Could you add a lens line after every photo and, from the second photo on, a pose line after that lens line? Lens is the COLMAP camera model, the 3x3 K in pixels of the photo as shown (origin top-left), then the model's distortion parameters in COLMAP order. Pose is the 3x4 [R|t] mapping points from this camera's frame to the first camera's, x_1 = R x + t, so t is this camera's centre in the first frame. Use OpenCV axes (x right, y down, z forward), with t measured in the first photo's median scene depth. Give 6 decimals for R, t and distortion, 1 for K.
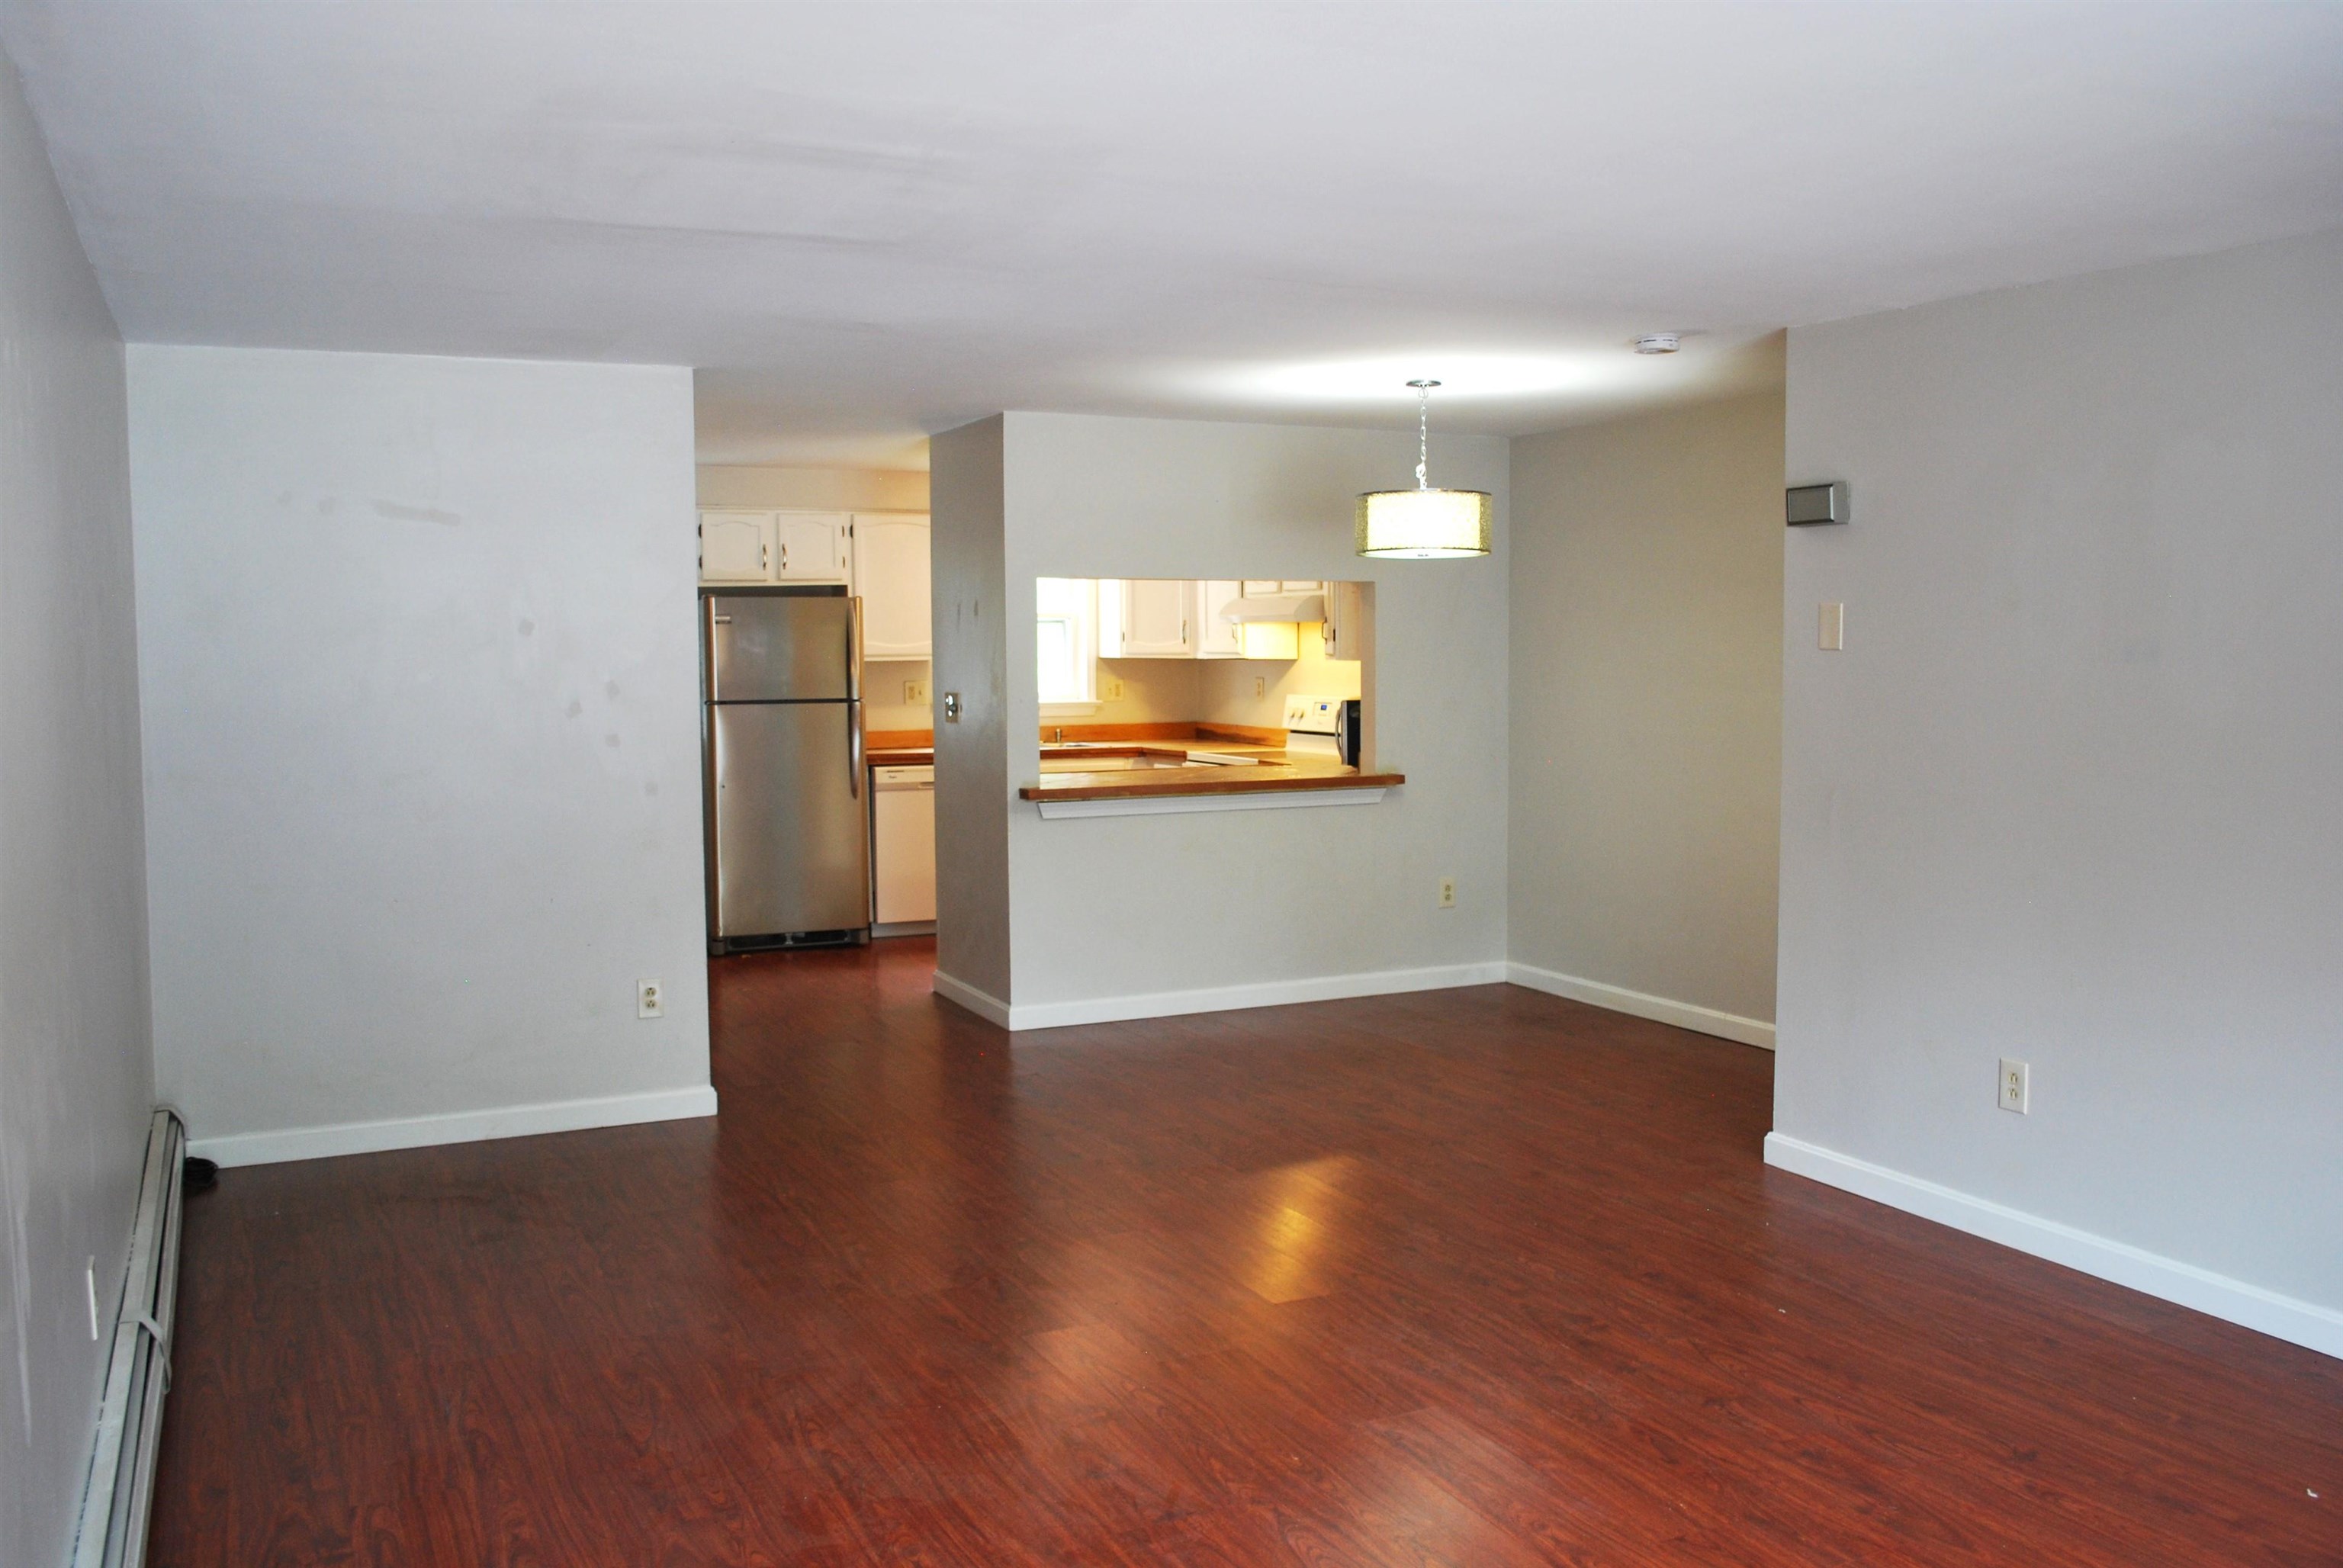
lens RADIAL K [[1875.3, 0, 1152.6], [0, 1875.3, 878.0], [0, 0, 1]] dist [-0.079608, 0.011497]
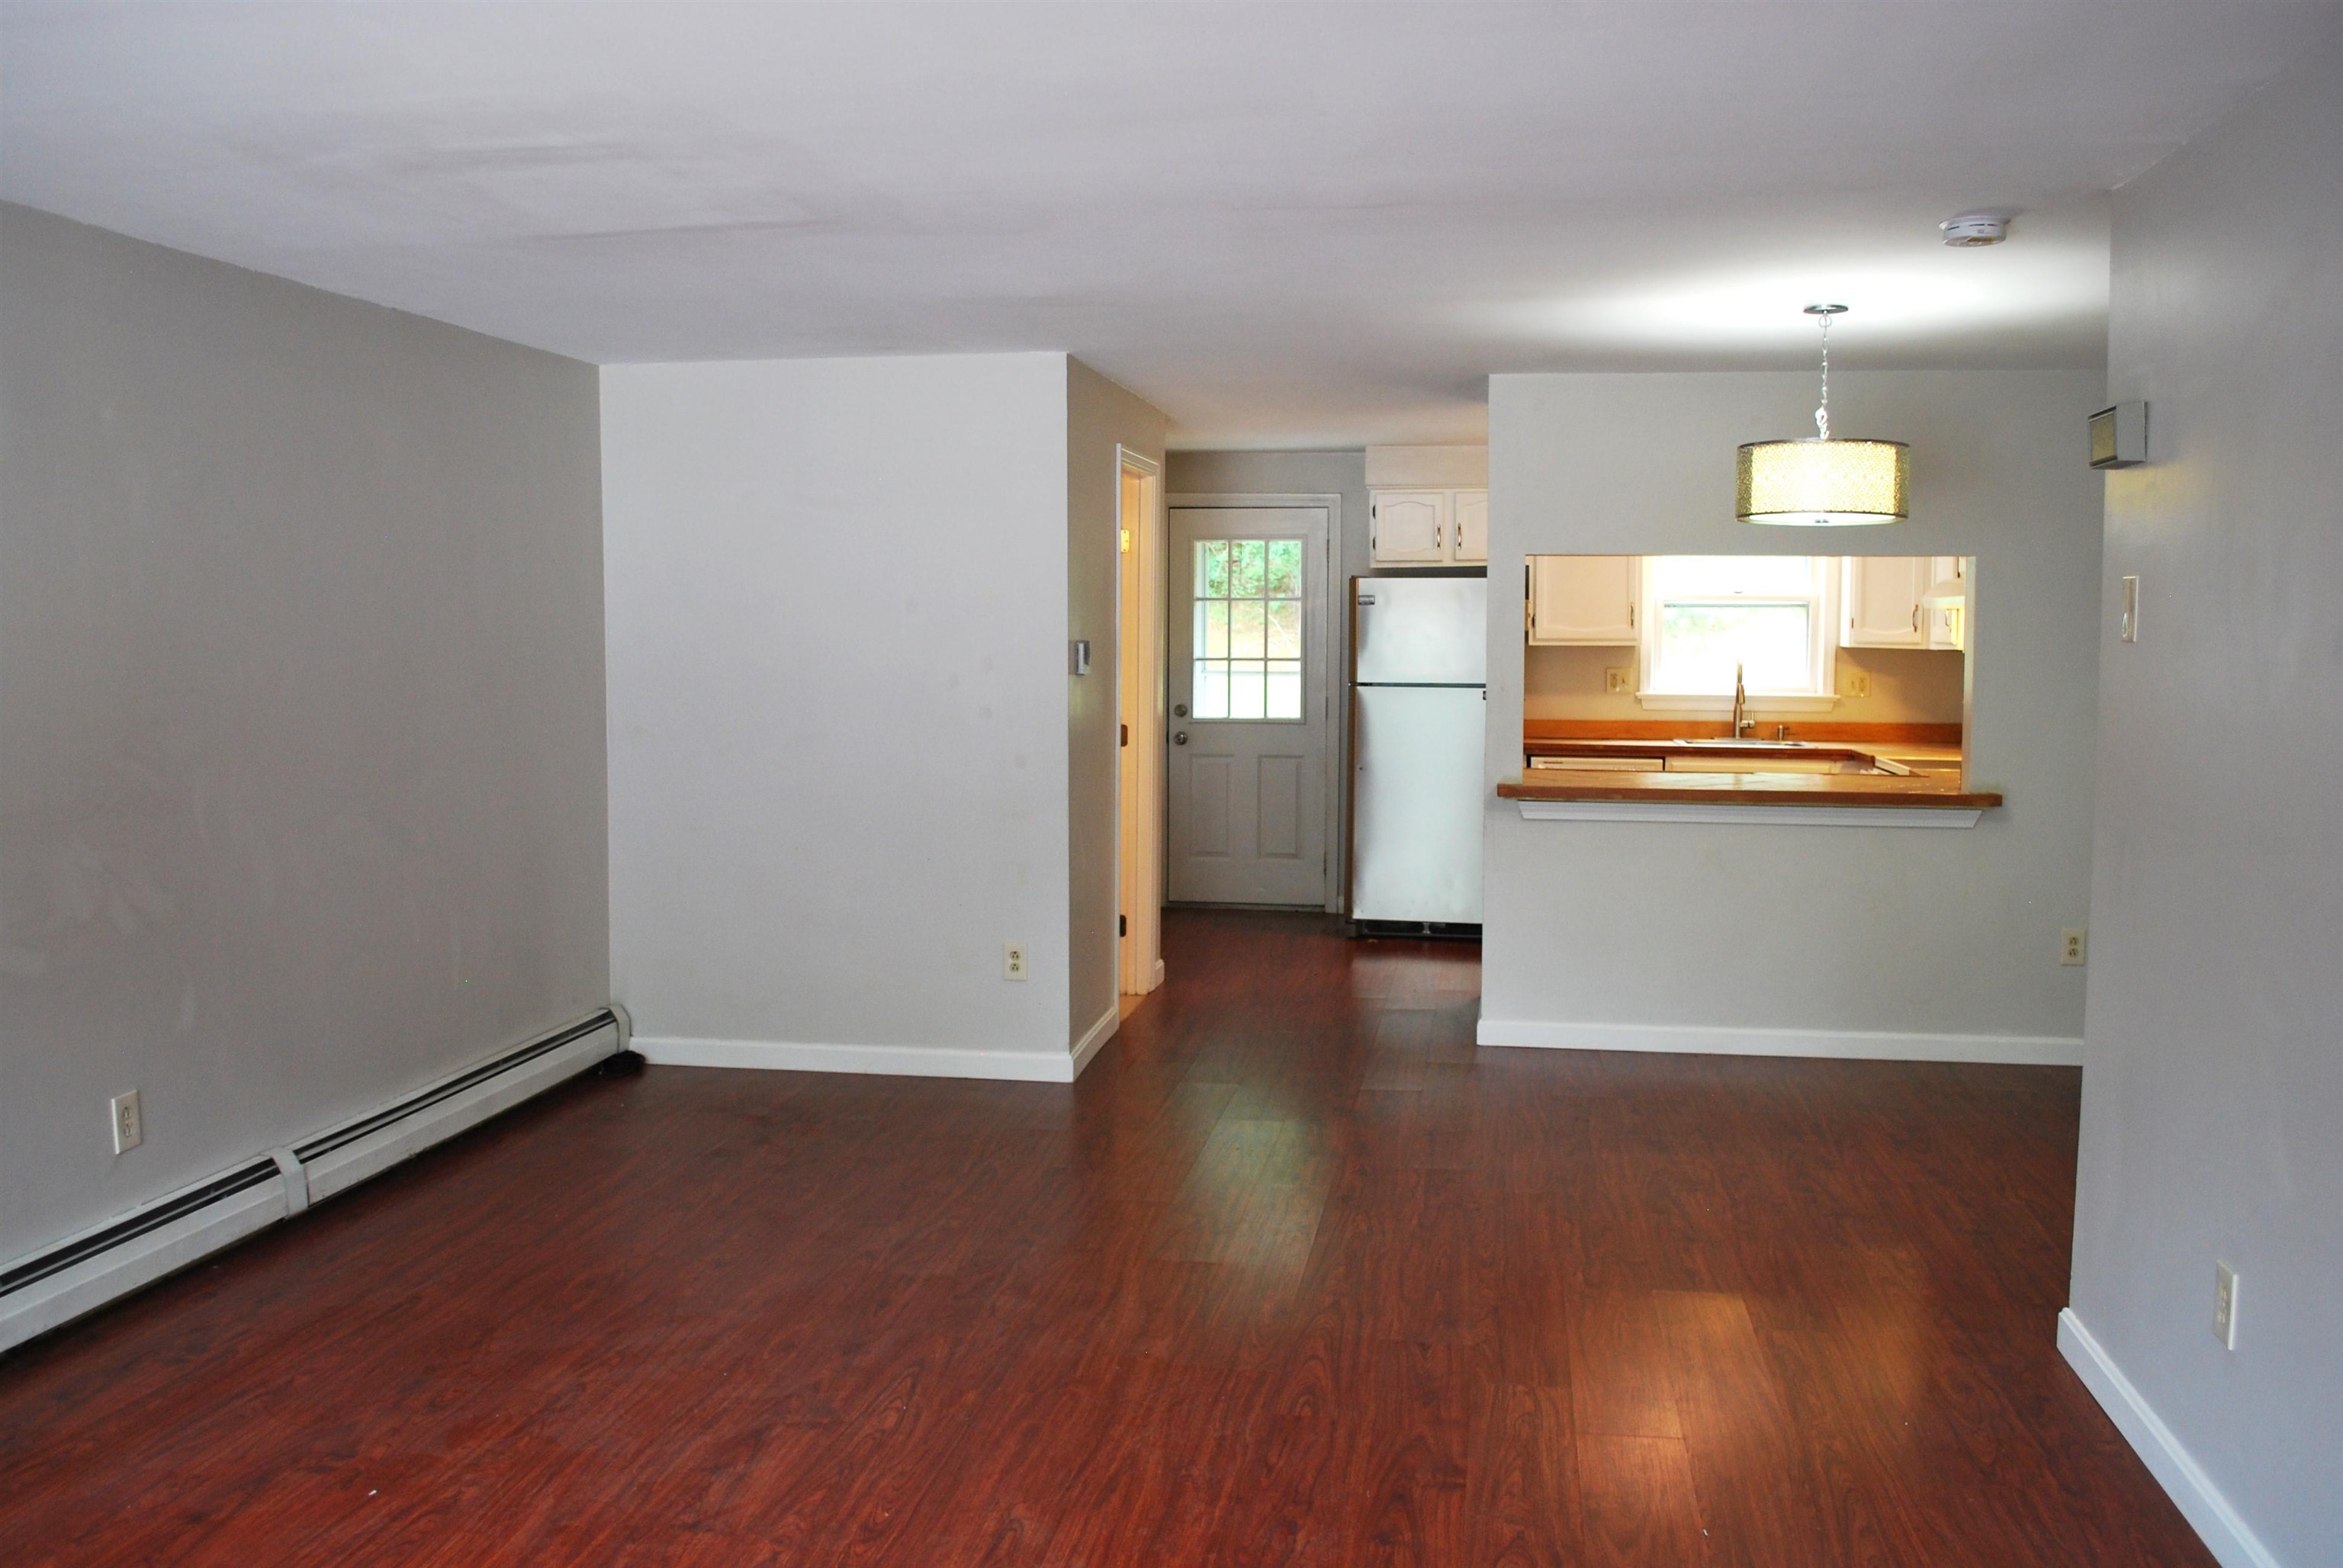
lens RADIAL K [[1875.3, 0, 1159.2], [0, 1875.3, 861.5], [0, 0, 1]] dist [-0.079608, 0.011497]
pose [[0.814531, 0.078464, -0.574790, 0.577602], [-0.079093, 0.996579, 0.023961, -0.033085], [0.574704, 0.025945, 0.817950, 0.275578]]
